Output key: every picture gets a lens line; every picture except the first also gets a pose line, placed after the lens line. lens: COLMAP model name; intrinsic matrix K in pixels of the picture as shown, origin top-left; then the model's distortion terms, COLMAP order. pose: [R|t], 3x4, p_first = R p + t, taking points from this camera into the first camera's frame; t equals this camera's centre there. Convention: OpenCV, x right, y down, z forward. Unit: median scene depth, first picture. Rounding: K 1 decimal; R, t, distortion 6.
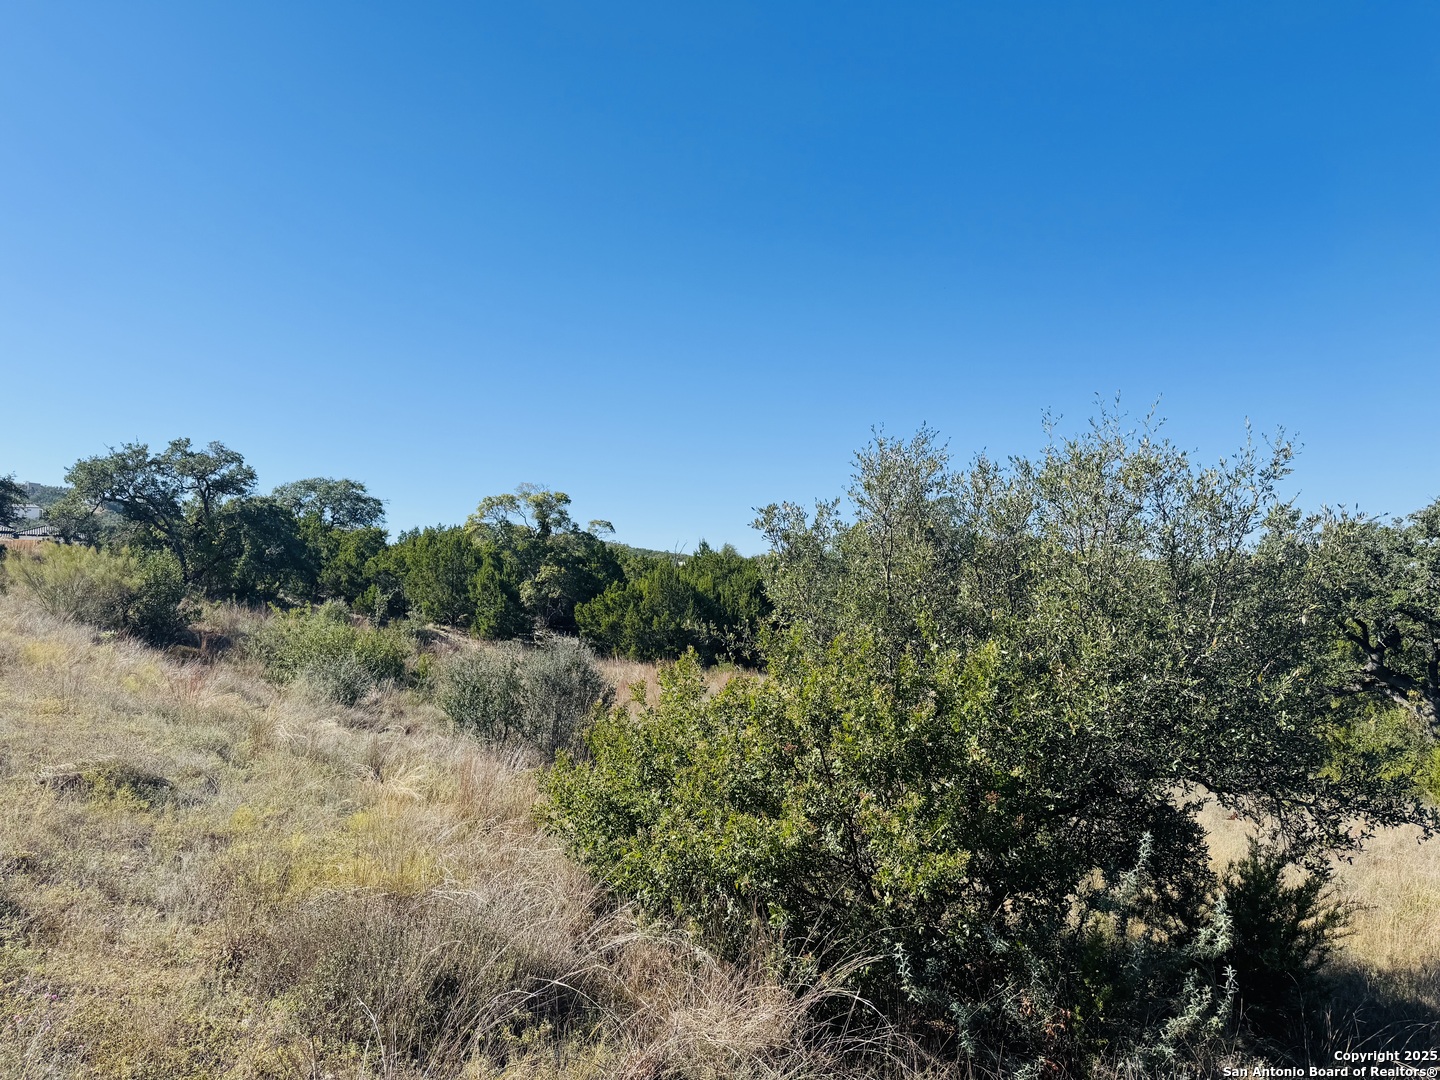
lens RADIAL K [[943.7, 0, 721.1], [0, 943.7, 538.7], [0, 0, 1]] dist [-0.005484, -0.026016]
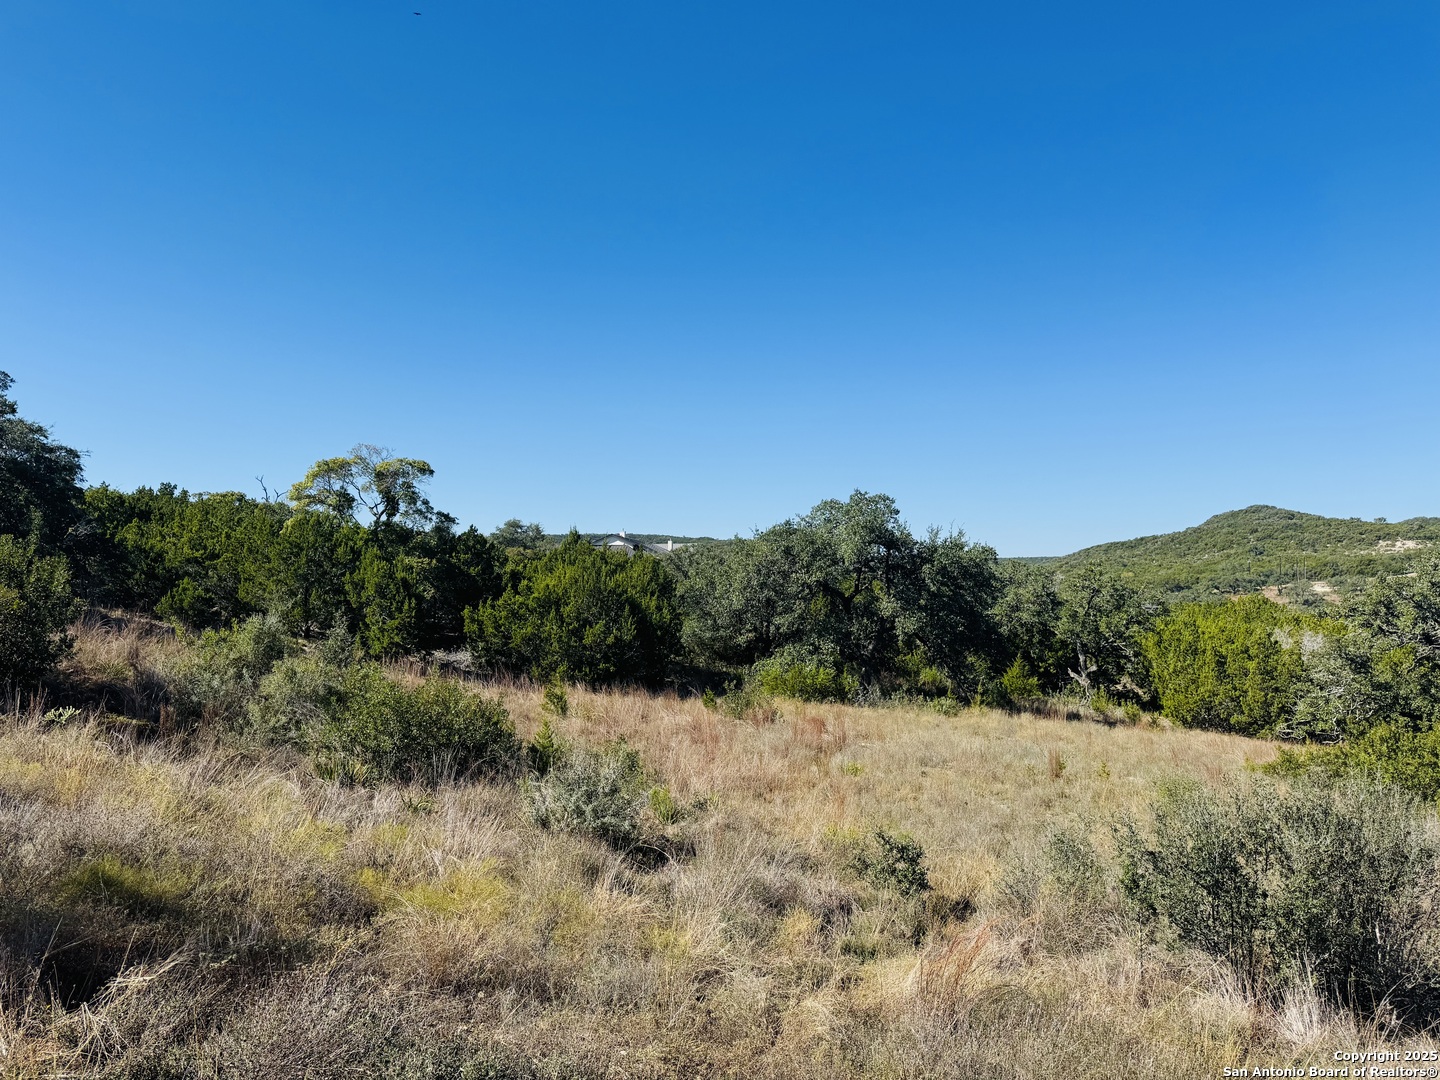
lens RADIAL K [[943.7, 0, 724.2], [0, 943.7, 546.1], [0, 0, 1]] dist [-0.005484, -0.026016]
pose [[0.913632, 0.027971, 0.405579, -0.270975], [-0.041786, 0.998808, 0.025246, -0.009876], [-0.404389, -0.040013, 0.913711, 0.214431]]
